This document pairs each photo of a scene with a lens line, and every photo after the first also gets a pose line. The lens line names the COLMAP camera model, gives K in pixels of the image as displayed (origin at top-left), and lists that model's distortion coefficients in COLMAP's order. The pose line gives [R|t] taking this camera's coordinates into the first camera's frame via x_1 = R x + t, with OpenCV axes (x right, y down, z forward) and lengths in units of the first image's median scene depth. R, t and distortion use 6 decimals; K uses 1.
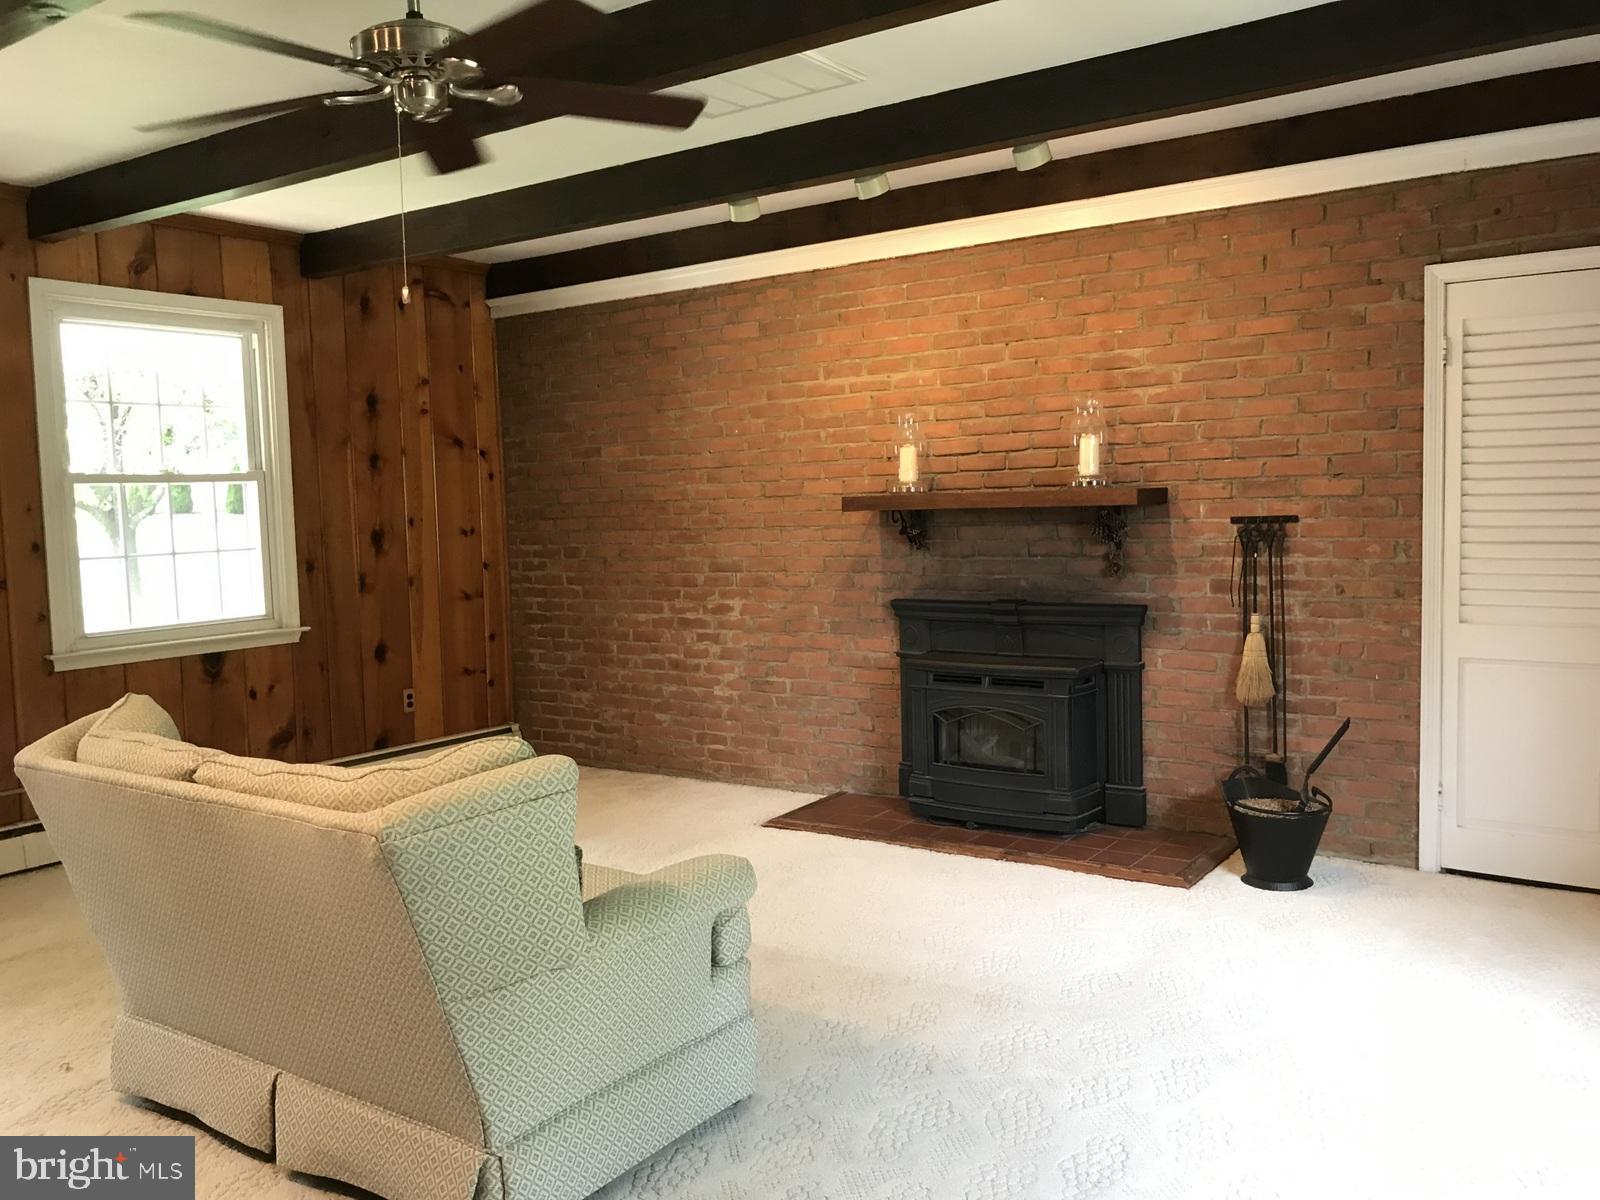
lens RADIAL K [[1304.8, 0, 797.7], [0, 1304.8, 591.1], [0, 0, 1]] dist [0.055303, -0.113636]
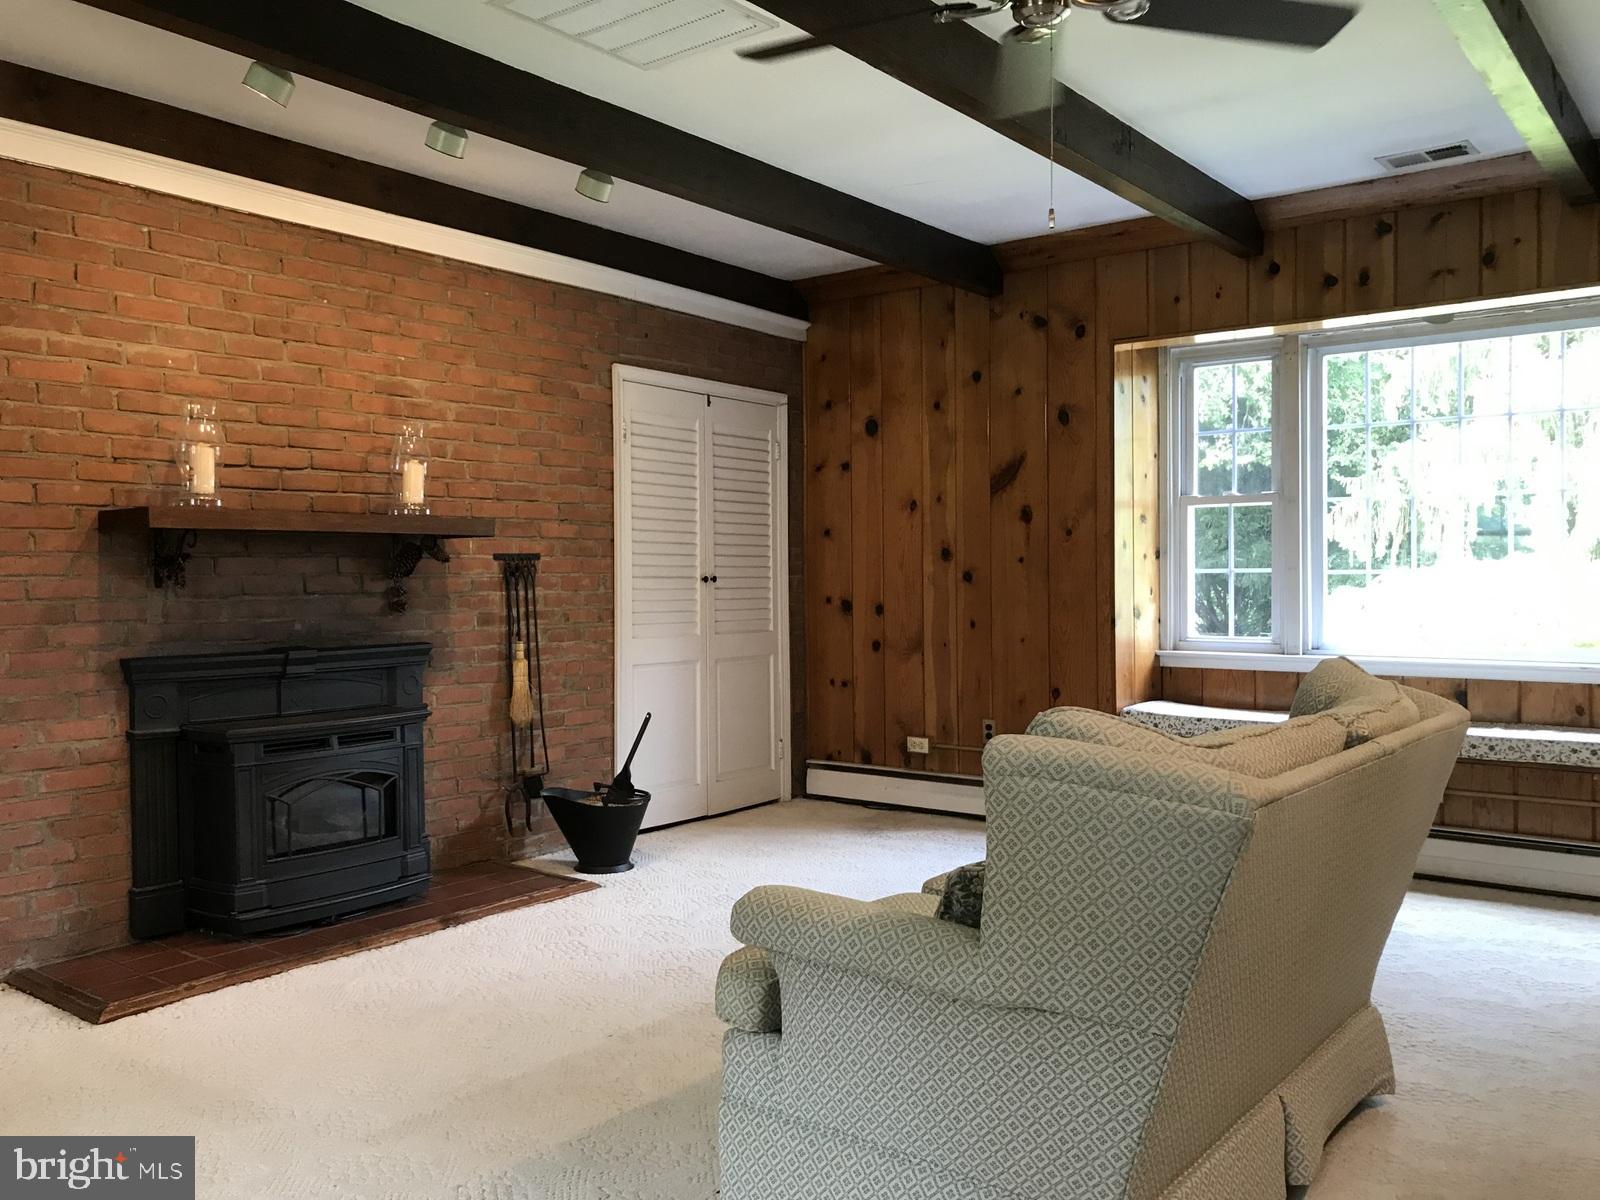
lens RADIAL K [[1304.8, 0, 797.7], [0, 1304.8, 591.1], [0, 0, 1]] dist [0.055303, -0.113636]
pose [[0.047498, 0.017895, 0.998711, -0.699457], [0.081571, 0.996431, -0.021733, 0.016722], [-0.995535, 0.082498, 0.045869, 0.683168]]
